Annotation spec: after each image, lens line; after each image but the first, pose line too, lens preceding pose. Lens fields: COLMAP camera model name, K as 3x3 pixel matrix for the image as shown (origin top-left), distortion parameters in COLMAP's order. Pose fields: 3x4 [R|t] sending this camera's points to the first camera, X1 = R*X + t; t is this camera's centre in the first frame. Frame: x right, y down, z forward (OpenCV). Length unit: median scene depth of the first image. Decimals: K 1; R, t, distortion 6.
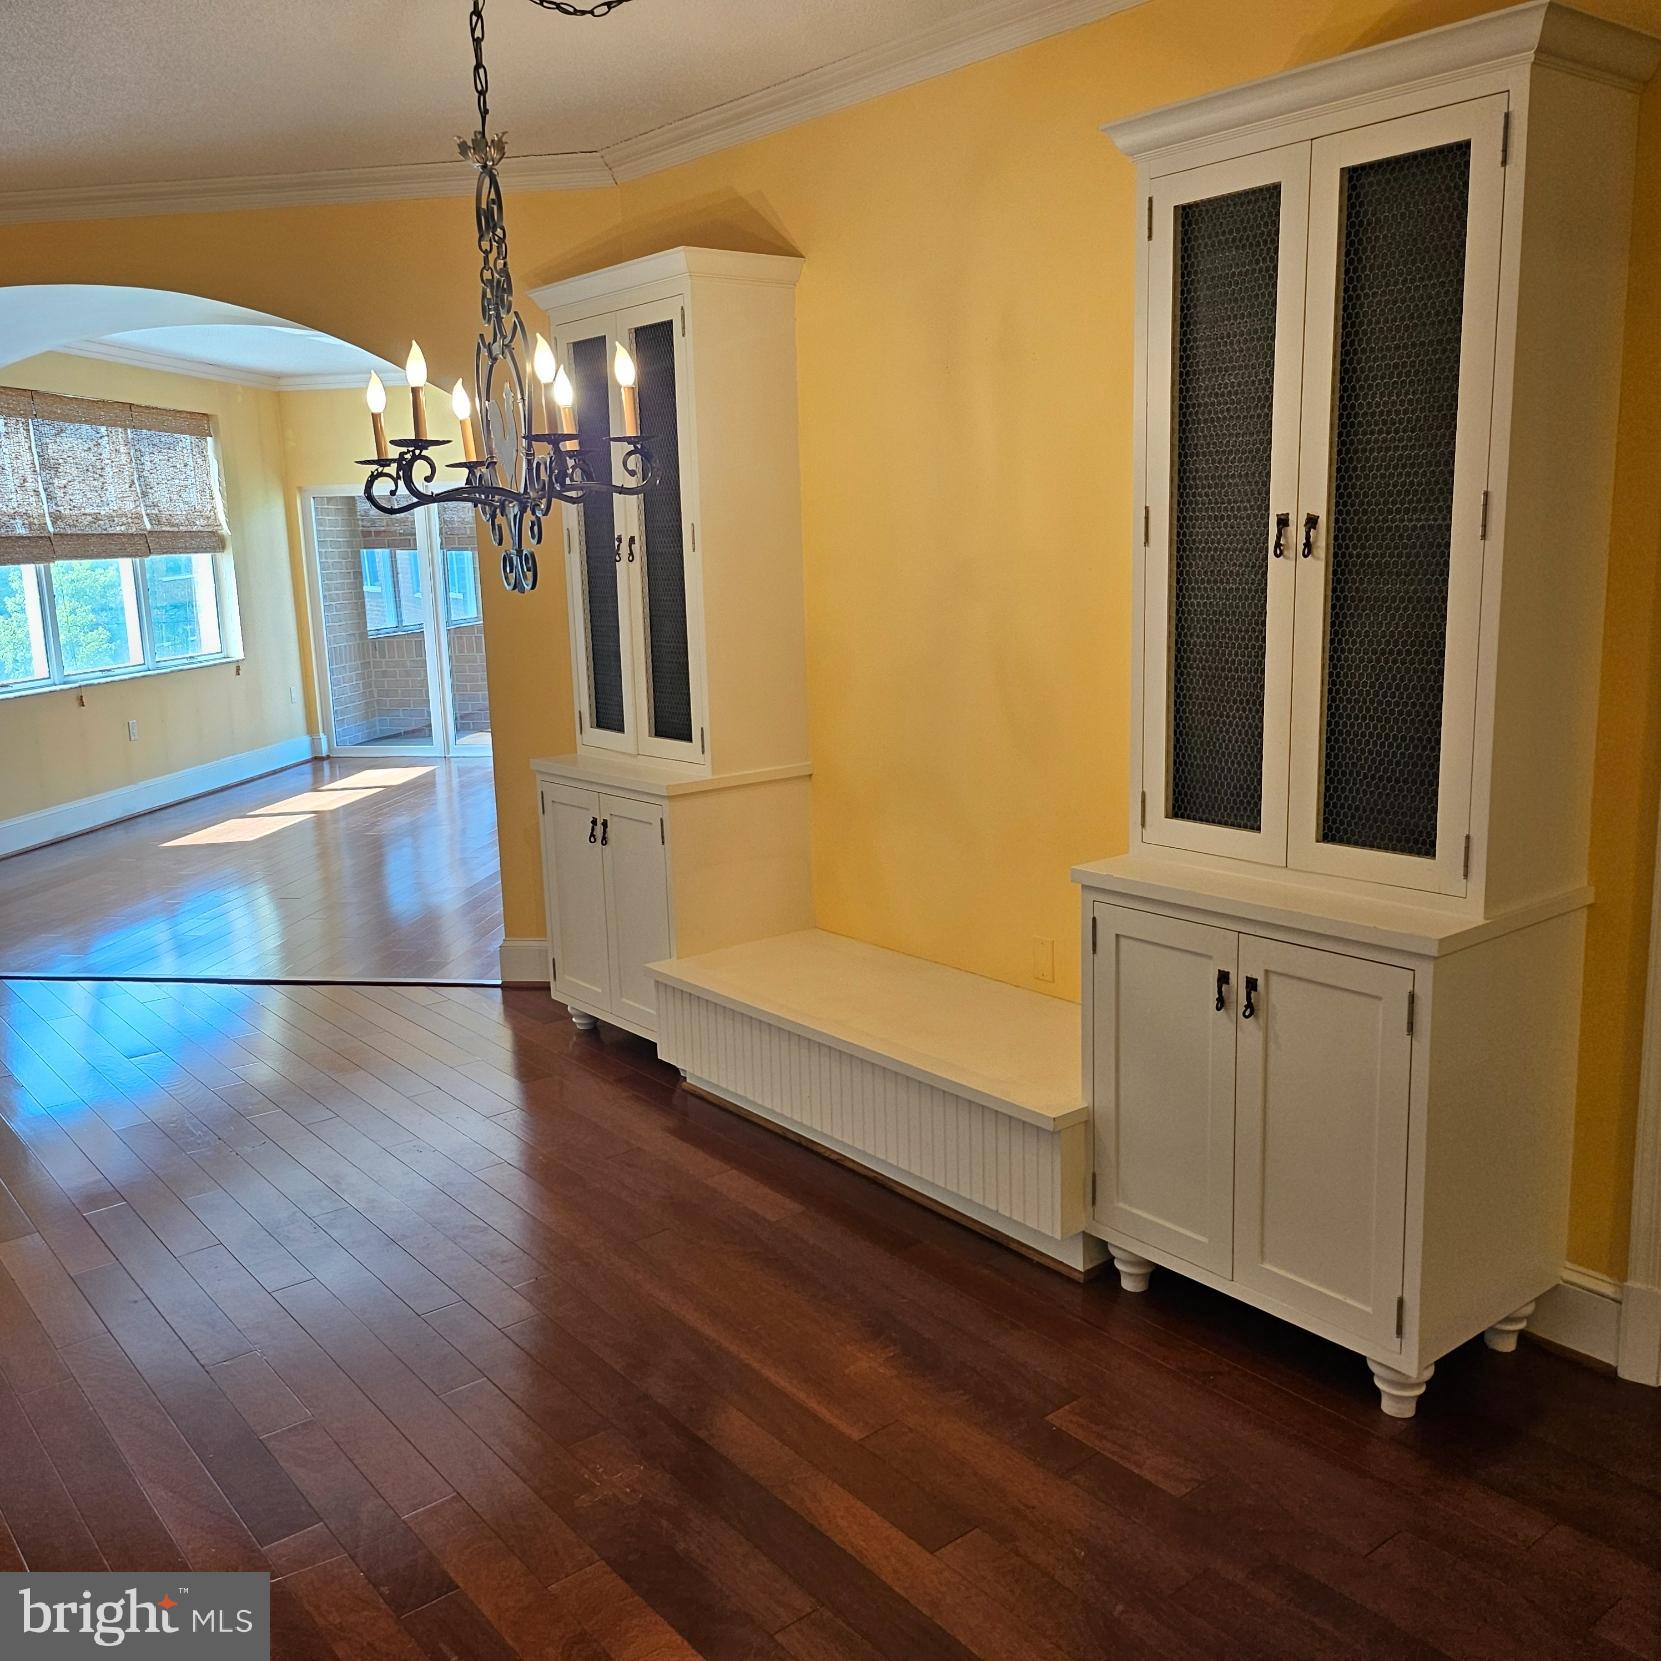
lens RADIAL K [[1565.0, 0, 815.1], [0, 1565.0, 836.3], [0, 0, 1]] dist [0.025494, 0.000000]
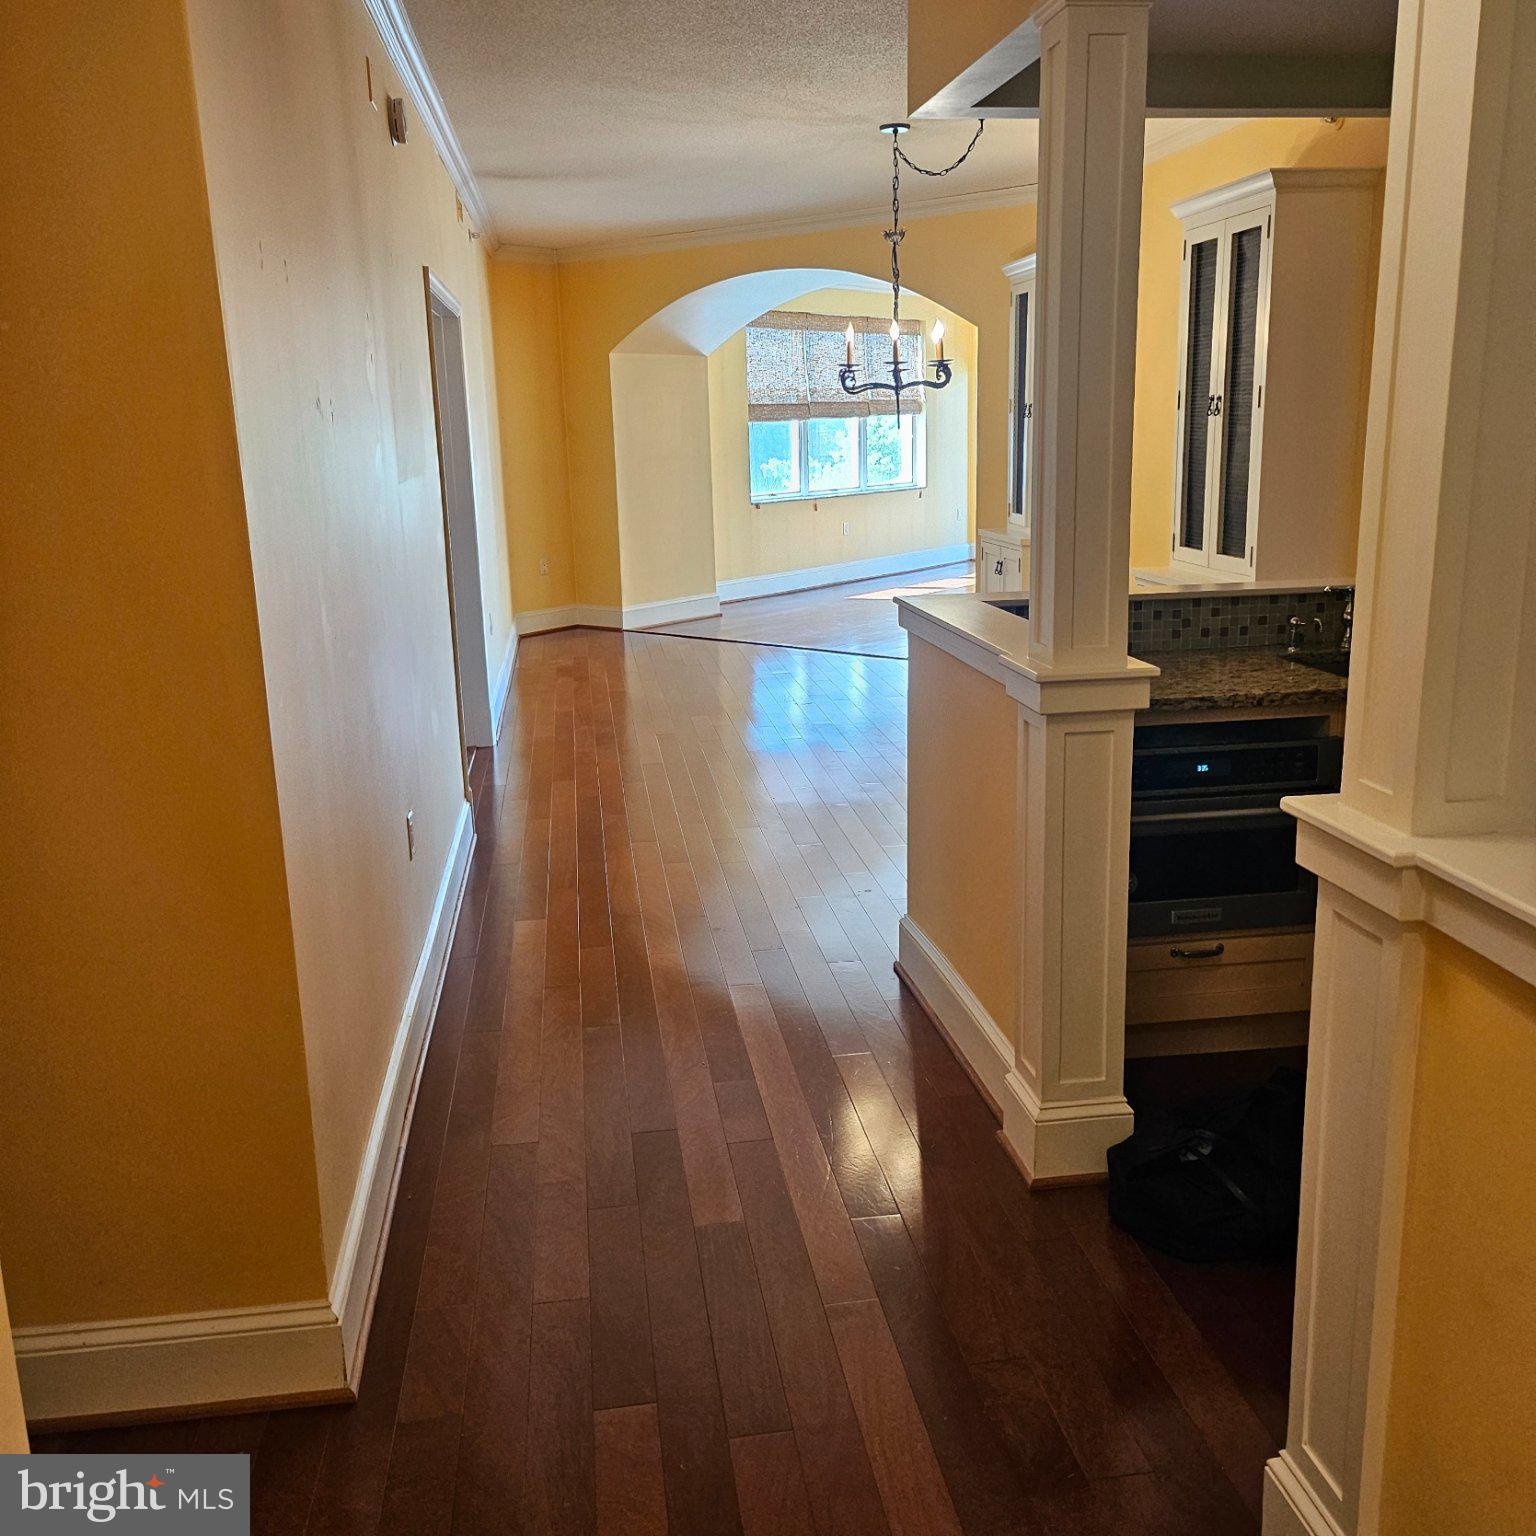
lens RADIAL K [[1447.2, 0, 772.2], [0, 1447.2, 761.9], [0, 0, 1]] dist [0.025494, 0.000000]
pose [[0.862213, 0.120363, -0.492038, 0.337888], [-0.092333, 0.992431, 0.080970, 0.075510], [0.498060, -0.024382, 0.866800, -0.416112]]
